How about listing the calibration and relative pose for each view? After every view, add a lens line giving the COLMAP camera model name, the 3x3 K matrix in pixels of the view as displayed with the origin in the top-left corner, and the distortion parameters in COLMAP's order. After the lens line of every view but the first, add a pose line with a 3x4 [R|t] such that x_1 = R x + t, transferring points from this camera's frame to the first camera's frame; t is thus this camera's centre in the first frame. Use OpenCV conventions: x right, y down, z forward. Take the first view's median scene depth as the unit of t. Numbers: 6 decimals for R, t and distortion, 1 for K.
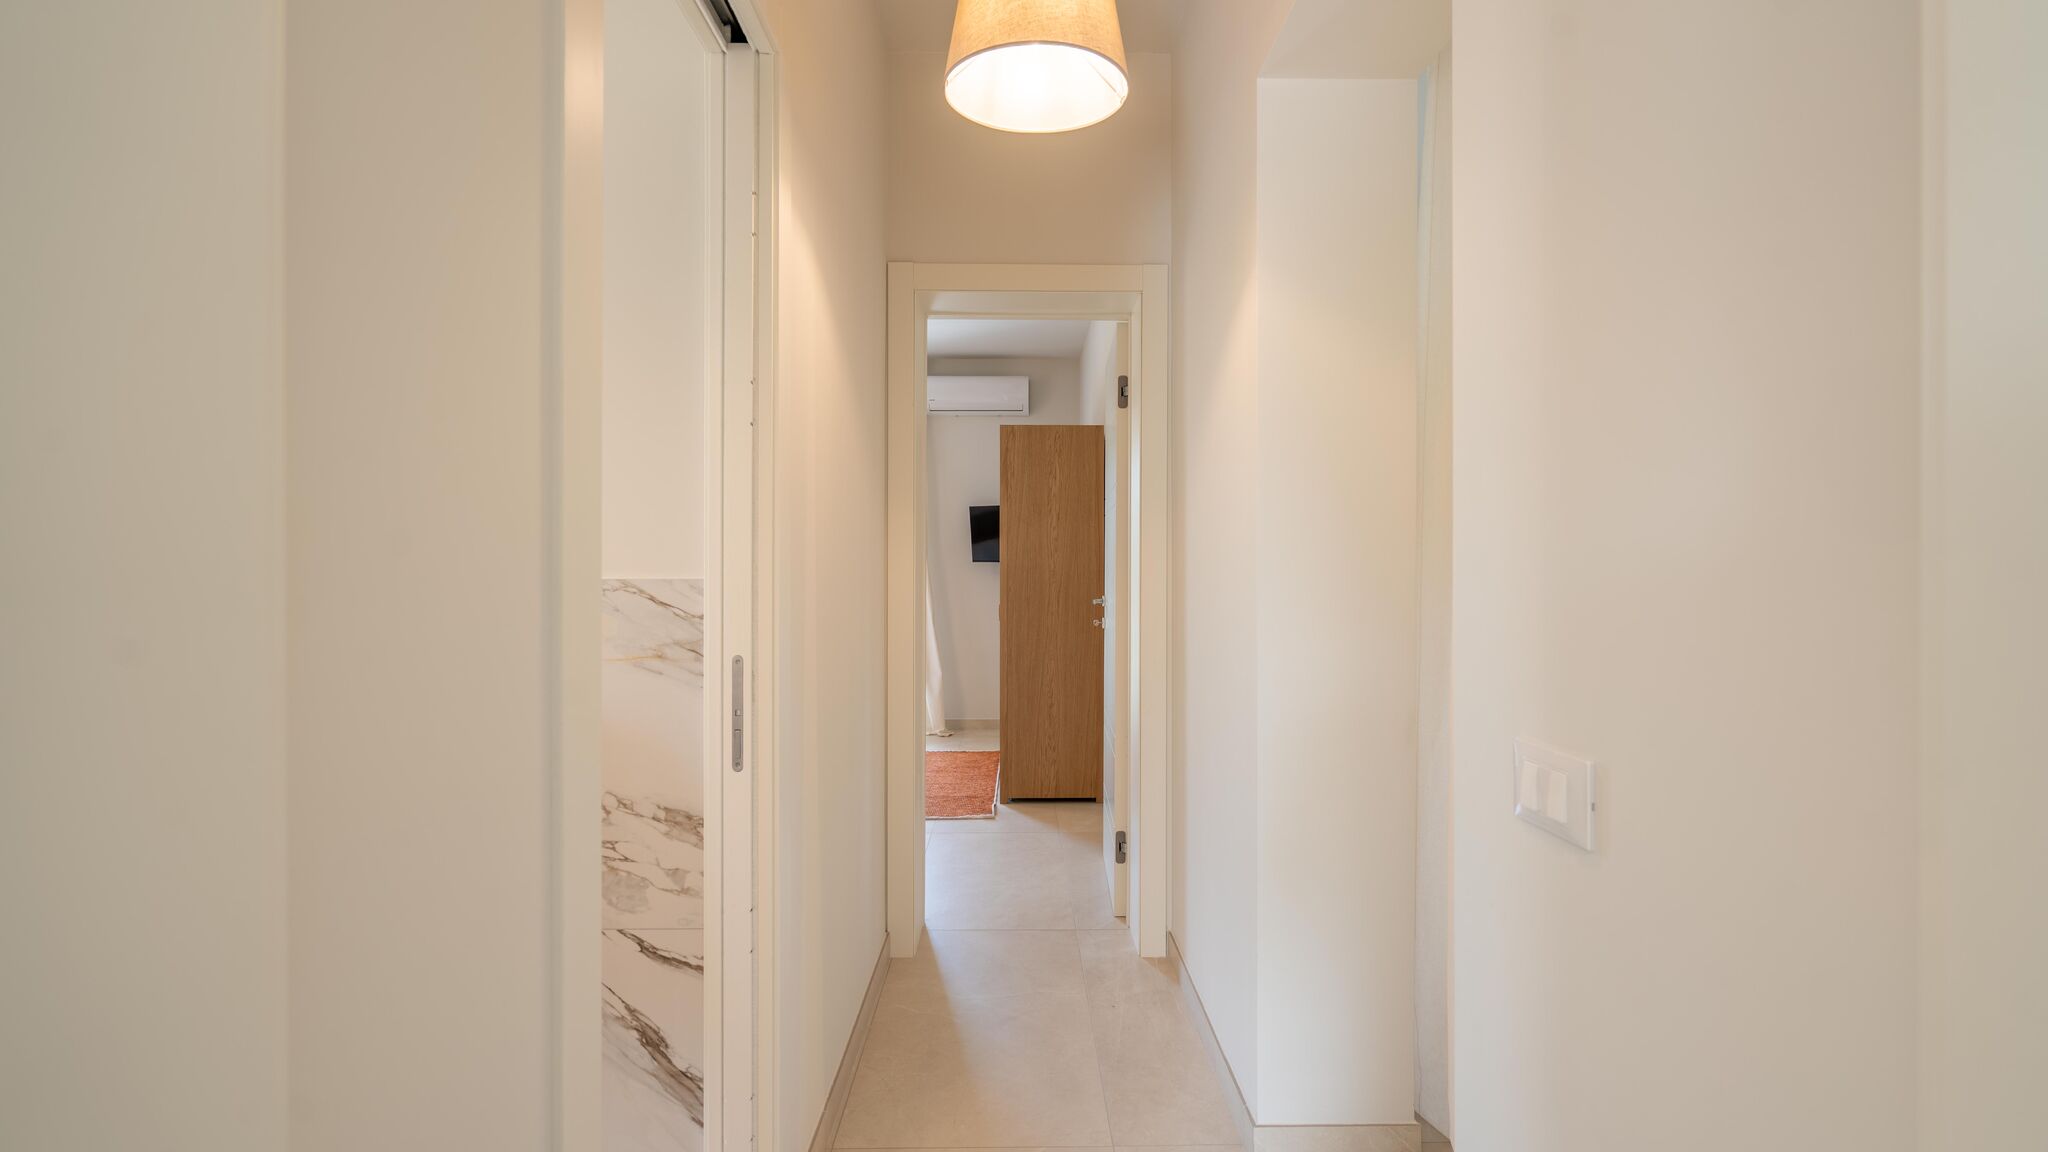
lens RADIAL K [[910.6, 0, 1026.3], [0, 910.6, 576.6], [0, 0, 1]] dist [0.002055, -0.000738]
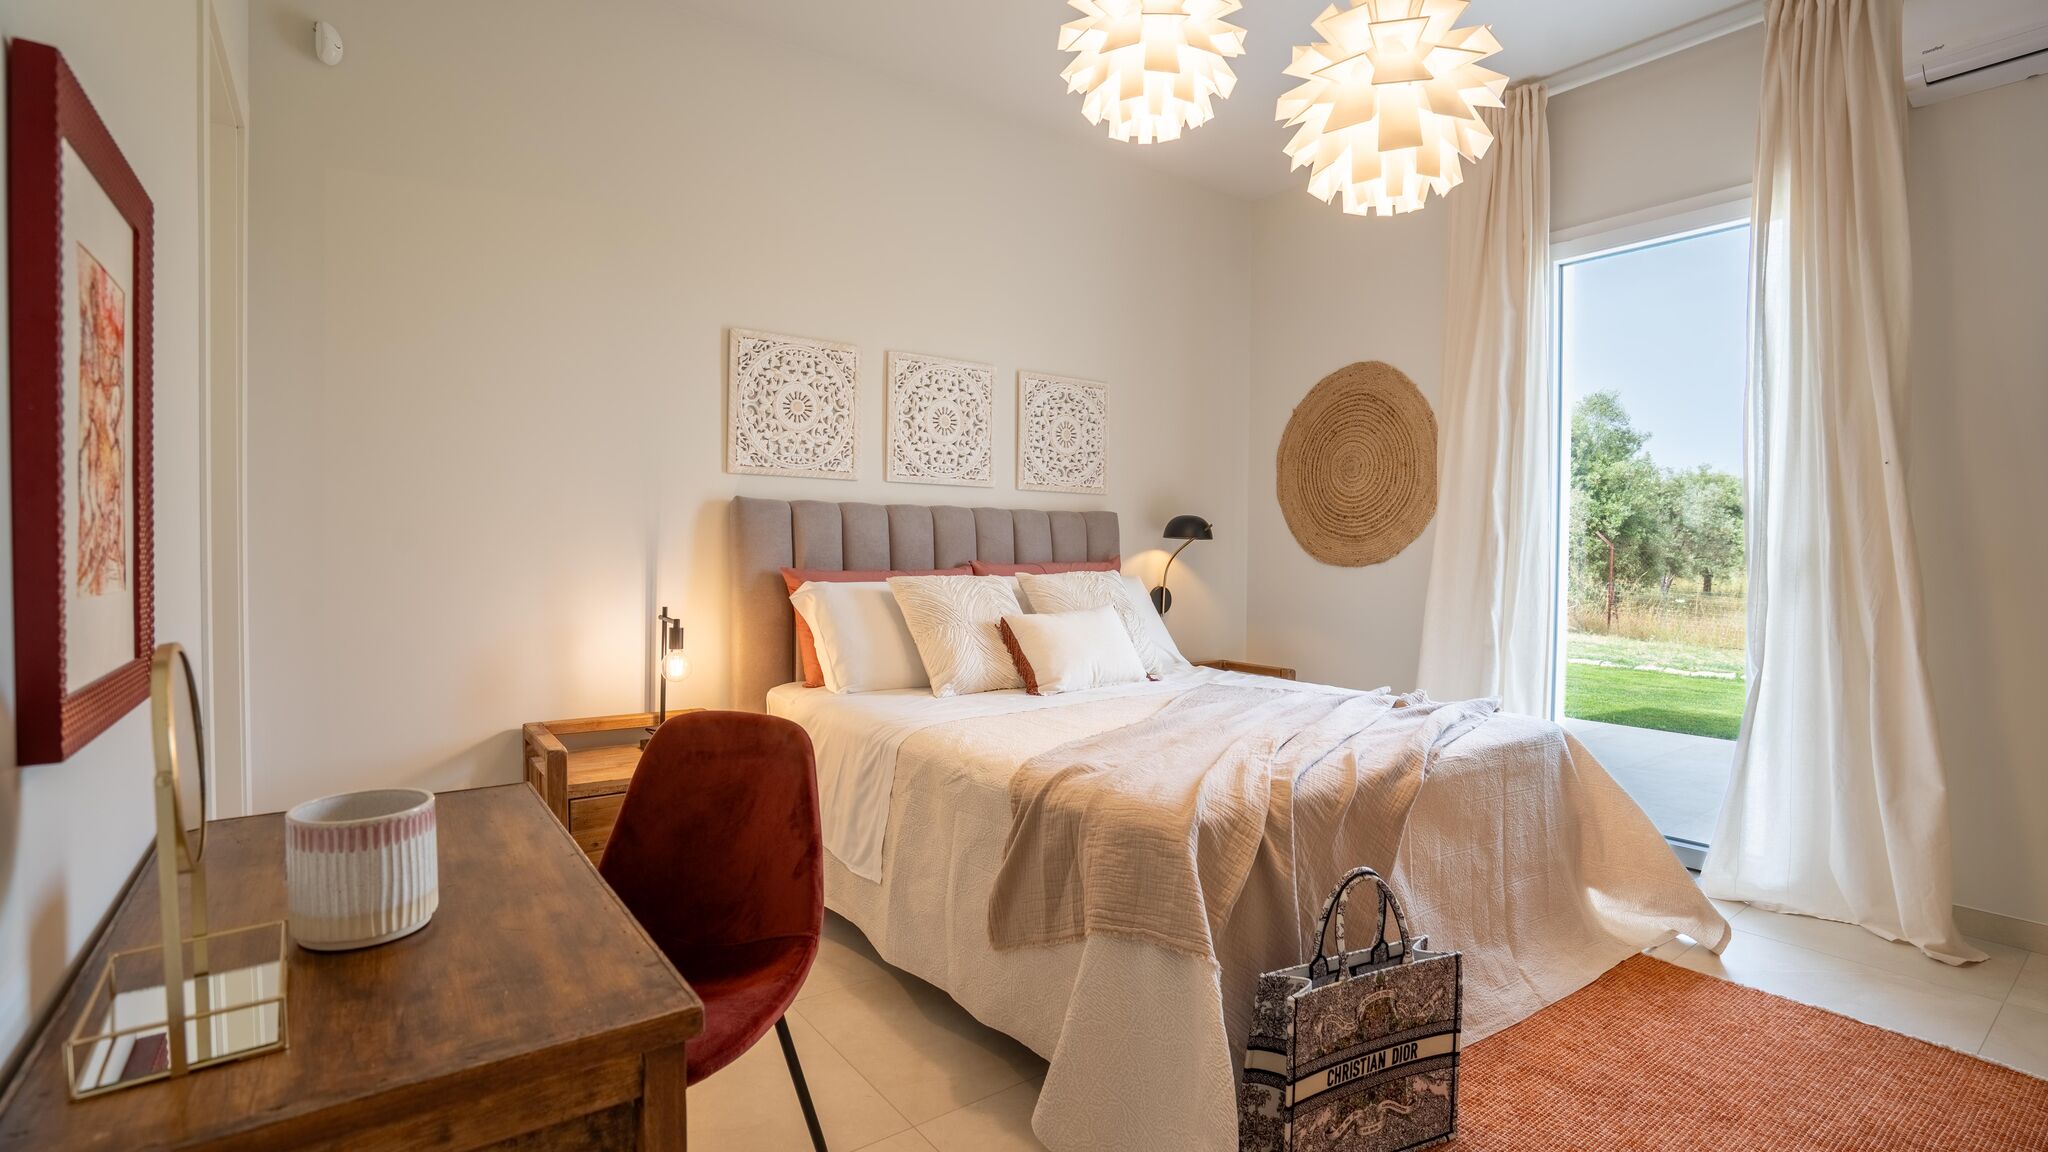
lens RADIAL K [[910.6, 0, 1030.7], [0, 910.6, 570.8], [0, 0, 1]] dist [0.002055, -0.000738]
pose [[0.621006, 0.021160, -0.783520, -0.028046], [-0.004381, 0.999714, 0.023526, -0.000734], [0.783794, -0.011177, 0.620921, 0.419083]]
